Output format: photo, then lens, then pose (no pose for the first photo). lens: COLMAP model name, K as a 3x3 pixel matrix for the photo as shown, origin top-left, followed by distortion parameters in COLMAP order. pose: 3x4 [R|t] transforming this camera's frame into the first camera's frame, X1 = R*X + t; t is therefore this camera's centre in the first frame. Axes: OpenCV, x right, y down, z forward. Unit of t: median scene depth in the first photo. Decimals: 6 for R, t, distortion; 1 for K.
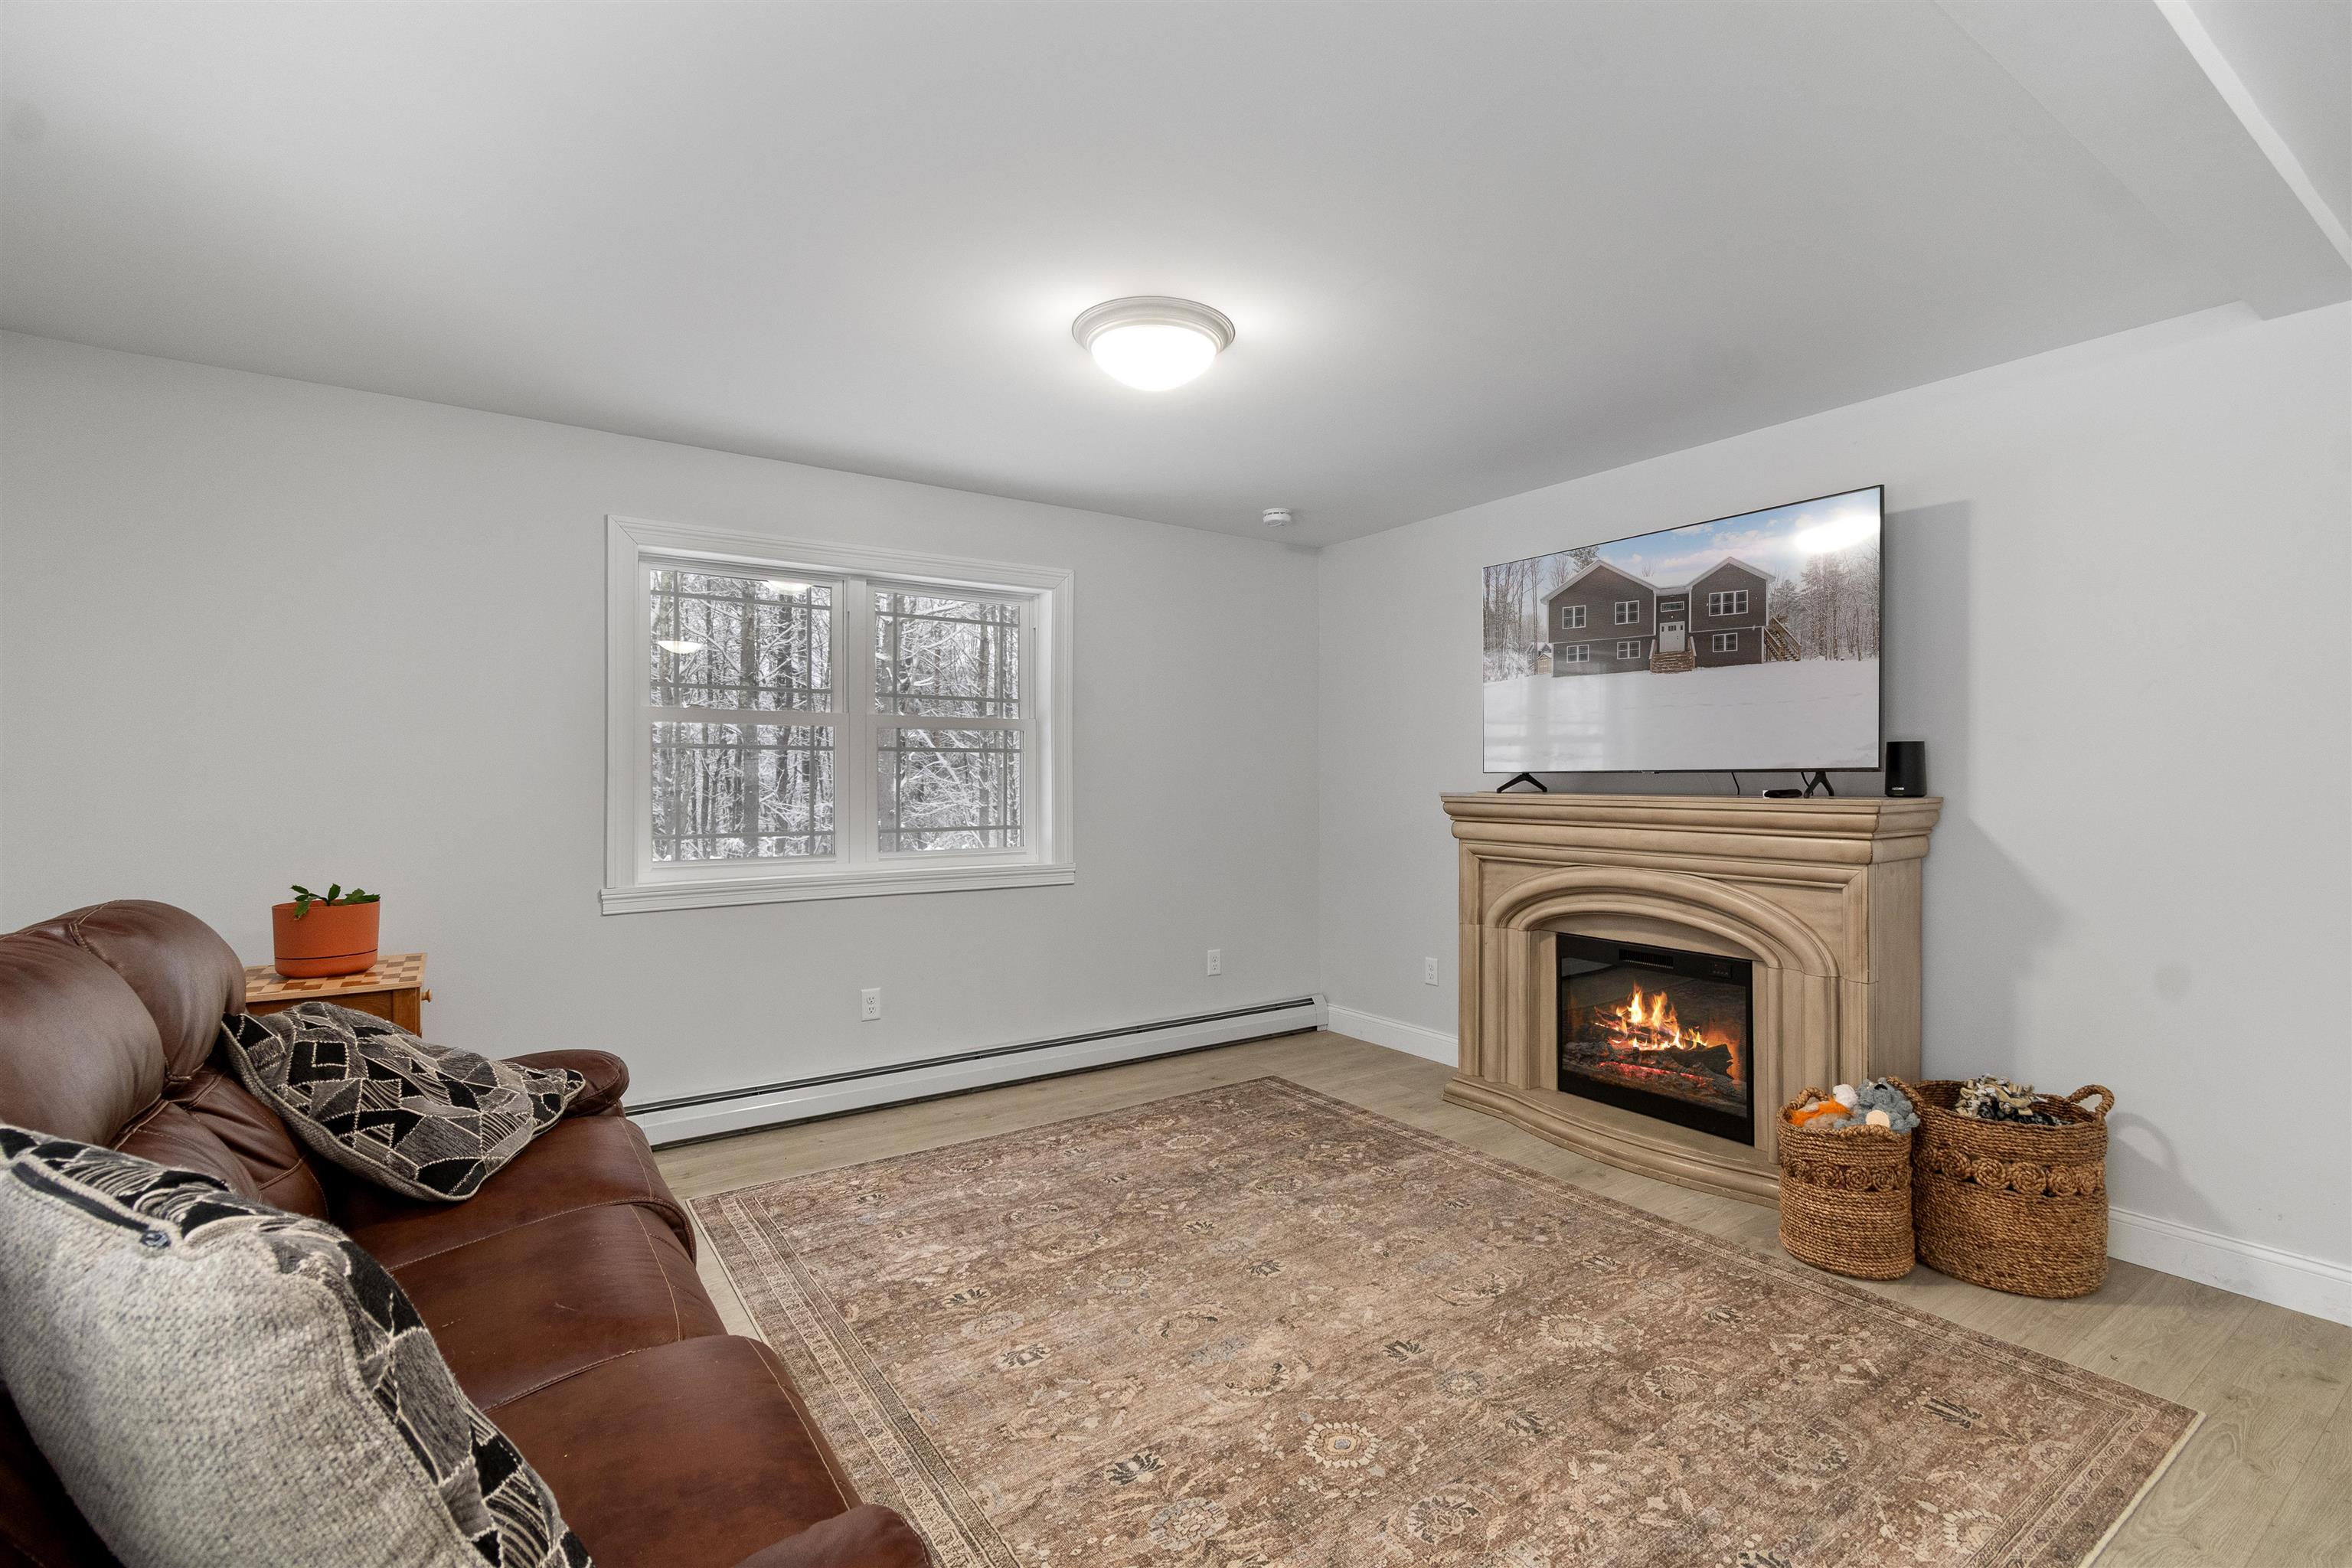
lens RADIAL K [[1062.1, 0, 1210.5], [0, 1062.1, 776.8], [0, 0, 1]] dist [0.003491, -0.001589]
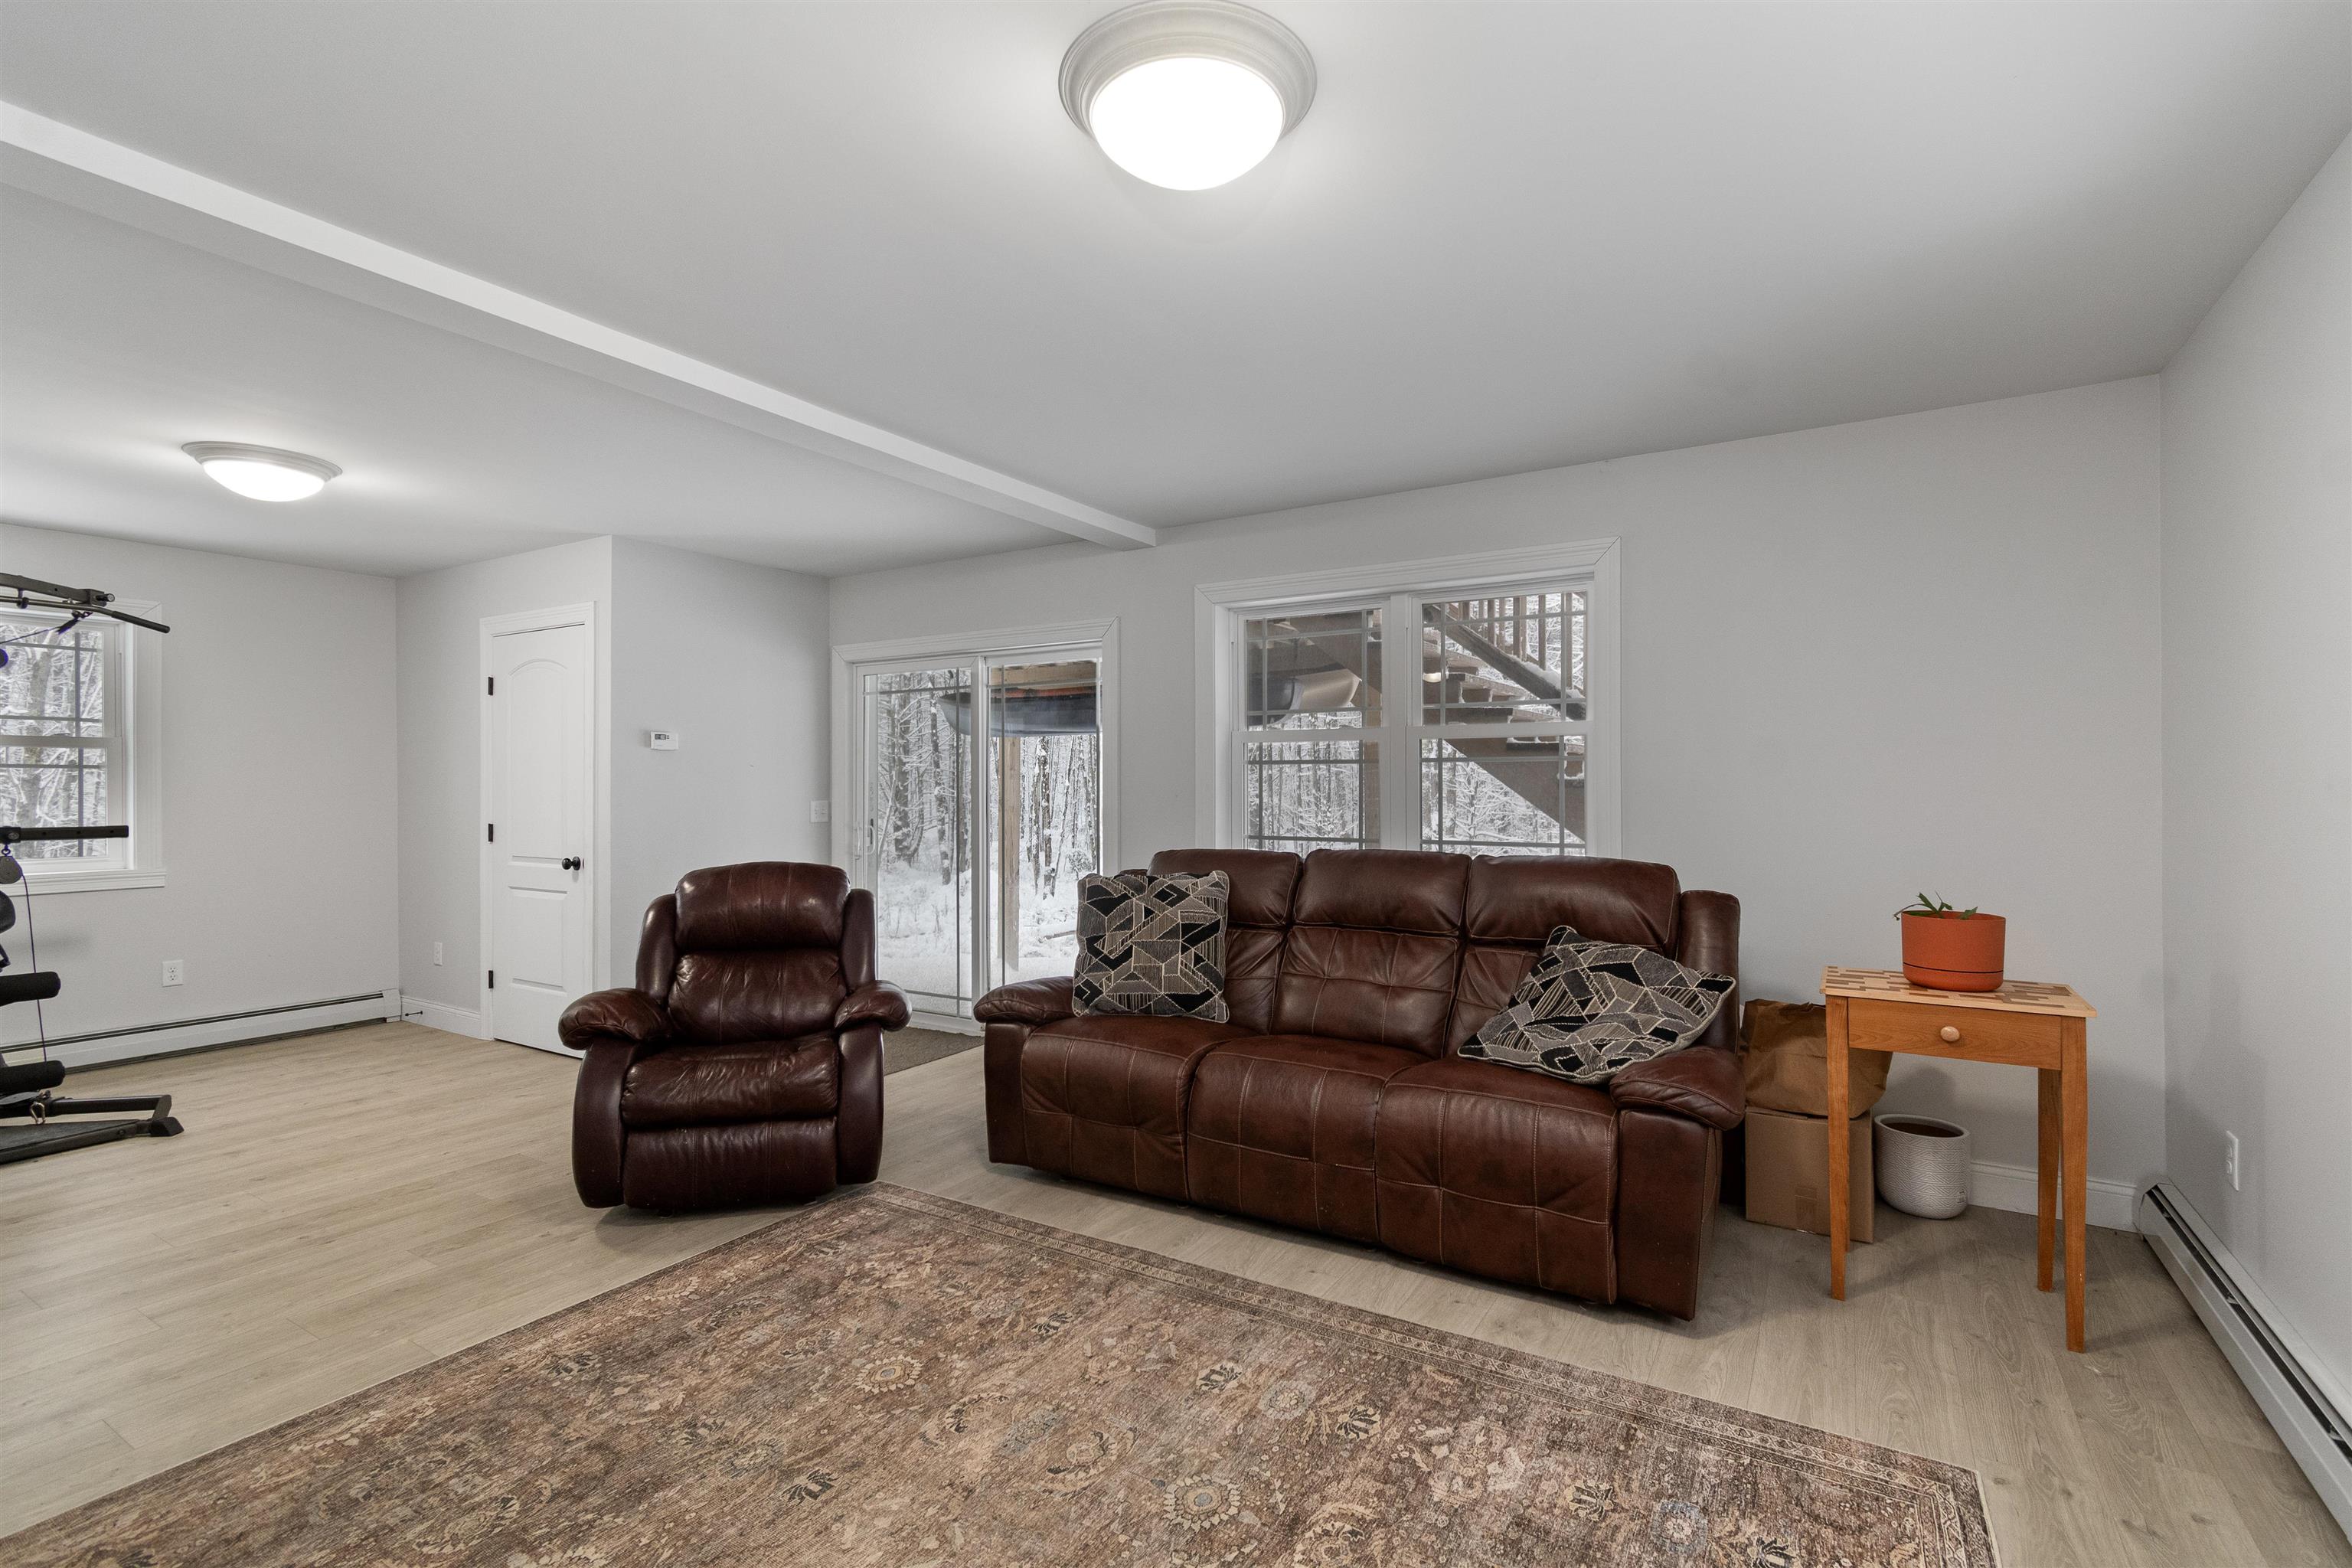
lens RADIAL K [[1062.1, 0, 1175.3], [0, 1062.1, 782.5], [0, 0, 1]] dist [0.003491, -0.001589]
pose [[-0.927452, 0.001230, -0.373941, 0.174950], [0.003885, 0.999972, -0.006346, 0.000181], [0.373922, -0.007338, -0.927431, 1.443931]]
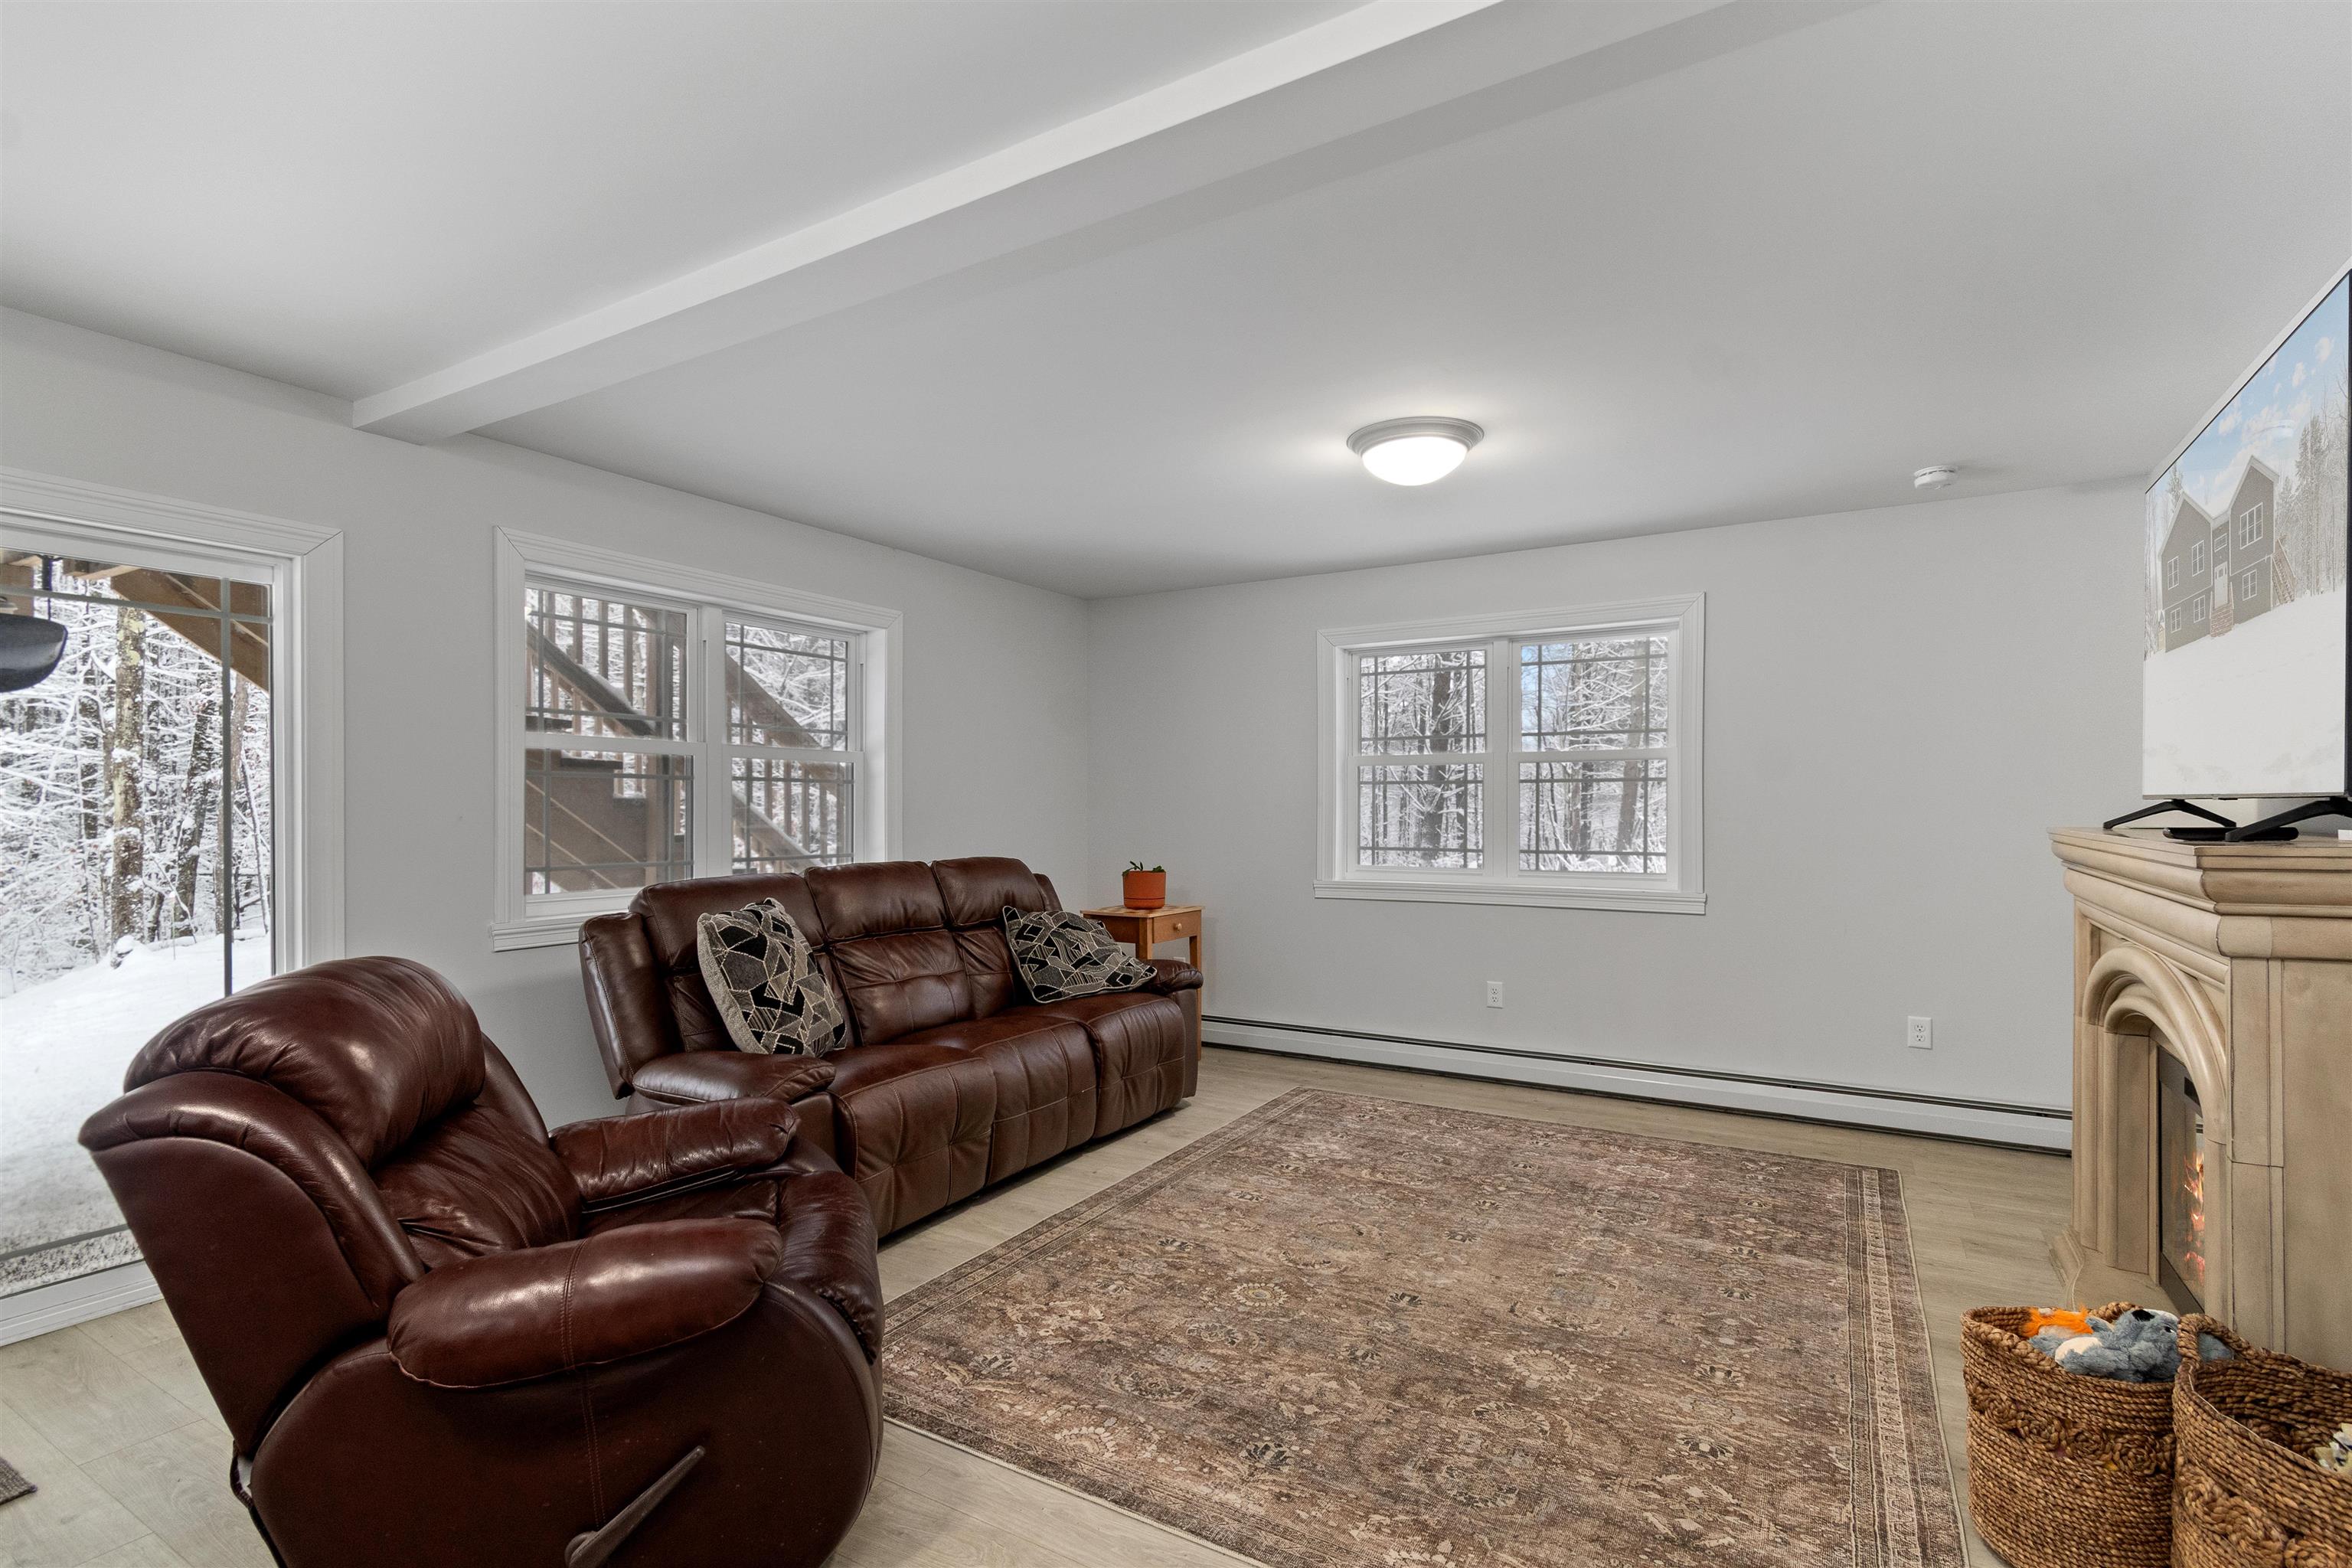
lens RADIAL K [[1131.9, 0, 1171.4], [0, 1131.9, 806.1], [0, 0, 1]] dist [0.003239, 0.003356]
pose [[0.390963, 0.000927, -0.920406, 0.939853], [0.001965, 0.999996, 0.001842, -0.002178], [0.920404, -0.002528, 0.390960, 0.216638]]
